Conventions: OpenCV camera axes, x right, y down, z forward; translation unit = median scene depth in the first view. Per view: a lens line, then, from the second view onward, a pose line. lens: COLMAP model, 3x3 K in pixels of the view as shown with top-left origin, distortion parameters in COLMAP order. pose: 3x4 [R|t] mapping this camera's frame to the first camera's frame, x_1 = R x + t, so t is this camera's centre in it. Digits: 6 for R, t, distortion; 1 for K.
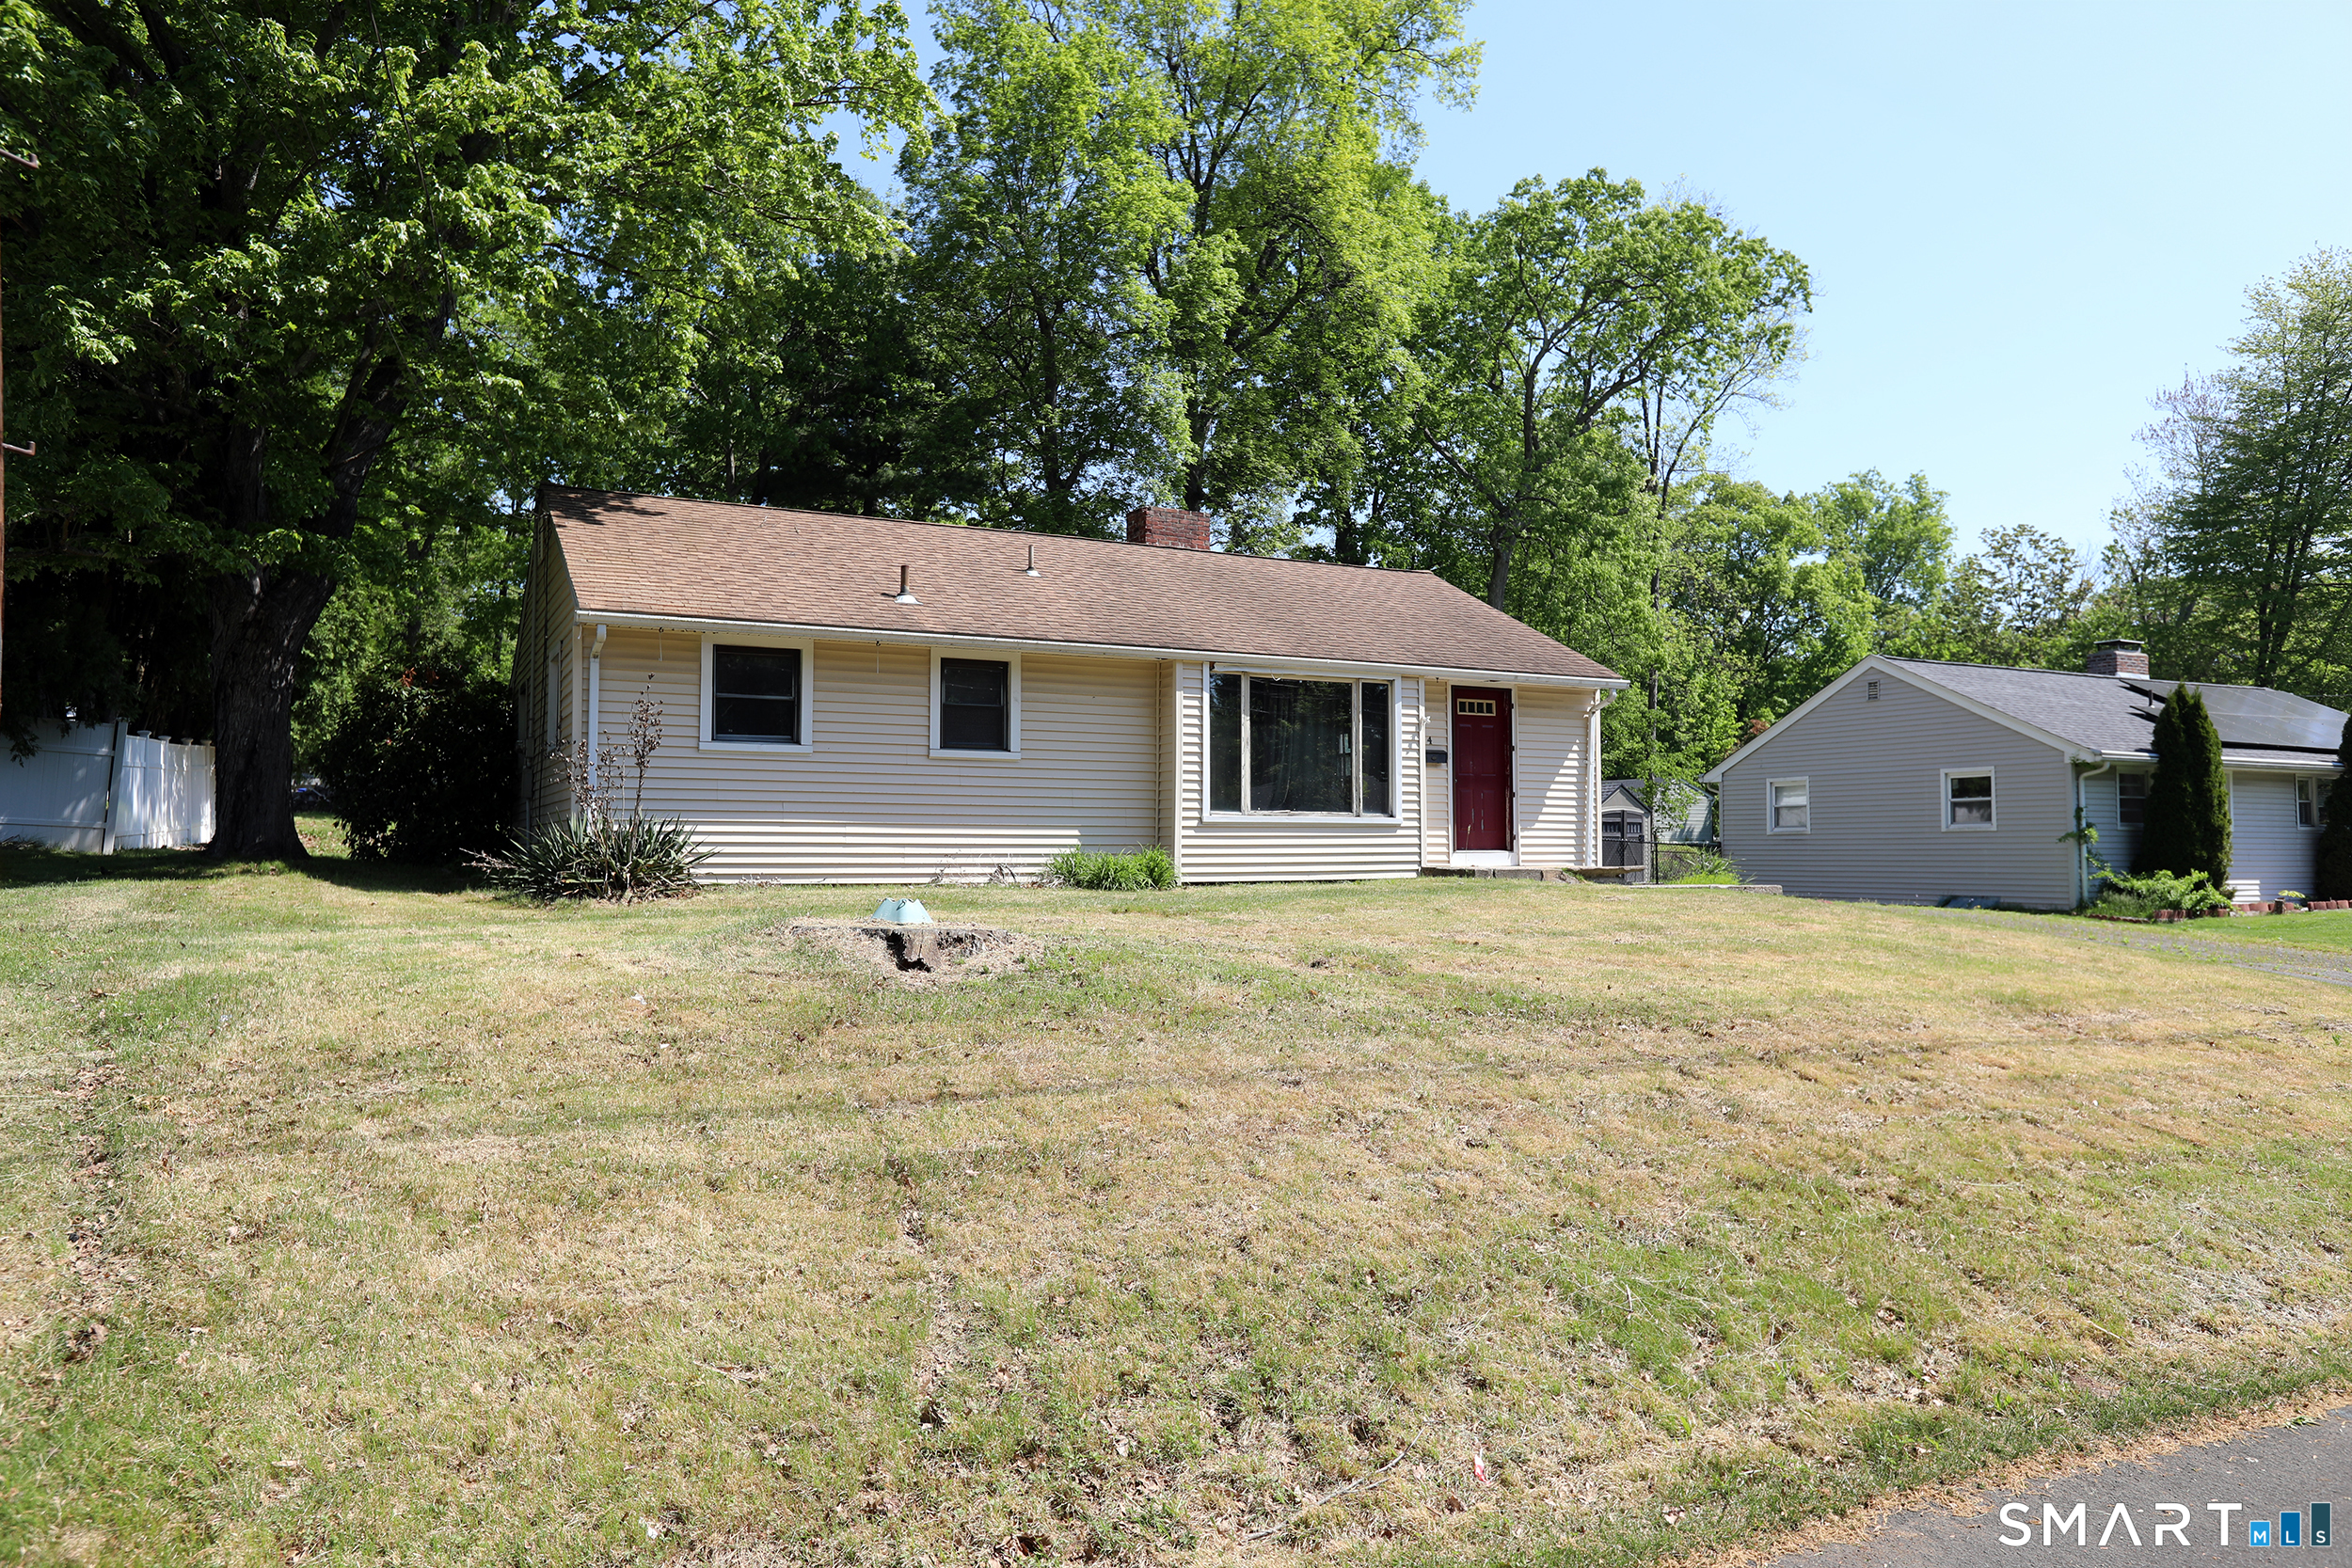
lens RADIAL K [[1554.5, 0, 1180.1], [0, 1554.5, 786.5], [0, 0, 1]] dist [0.003130, -0.001009]
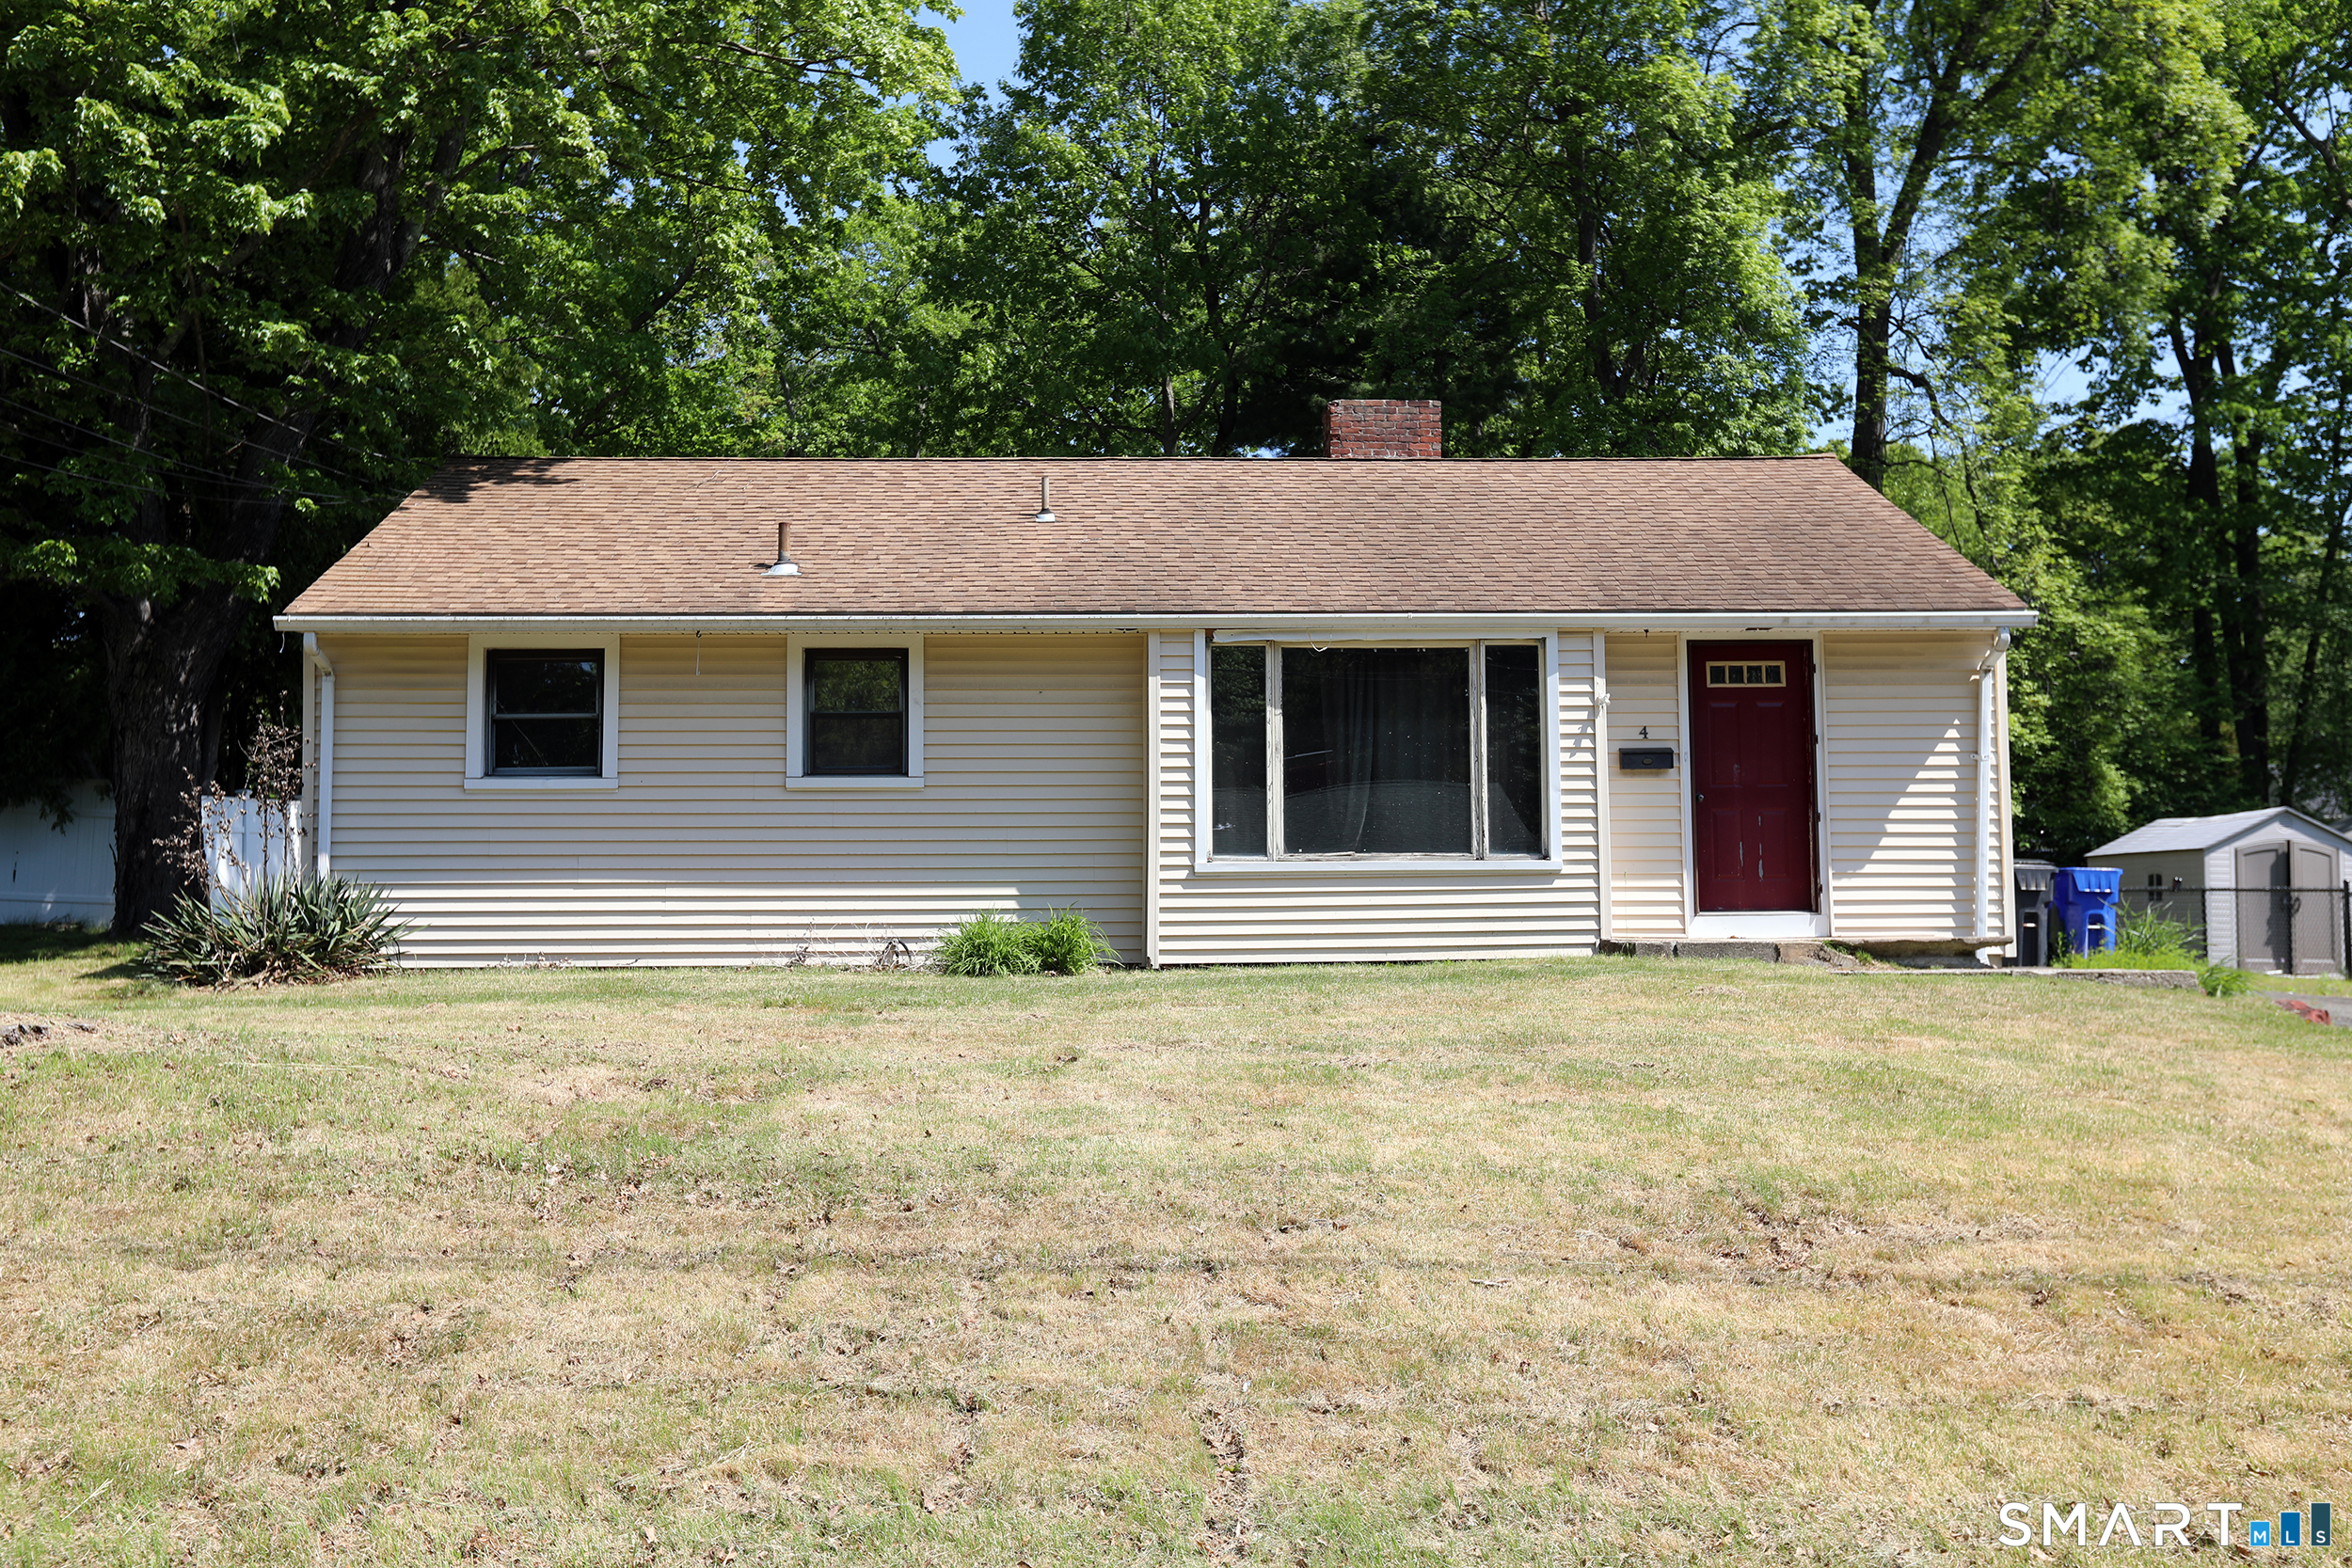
lens RADIAL K [[2172.5, 0, 1180.7], [0, 2172.5, 789.0], [0, 0, 1]] dist [0.049344, 0.000000]
pose [[0.905078, -0.034450, -0.423848, 0.392344], [0.026273, 0.999339, -0.025124, 0.010249], [0.424434, 0.011603, 0.905385, 0.159649]]
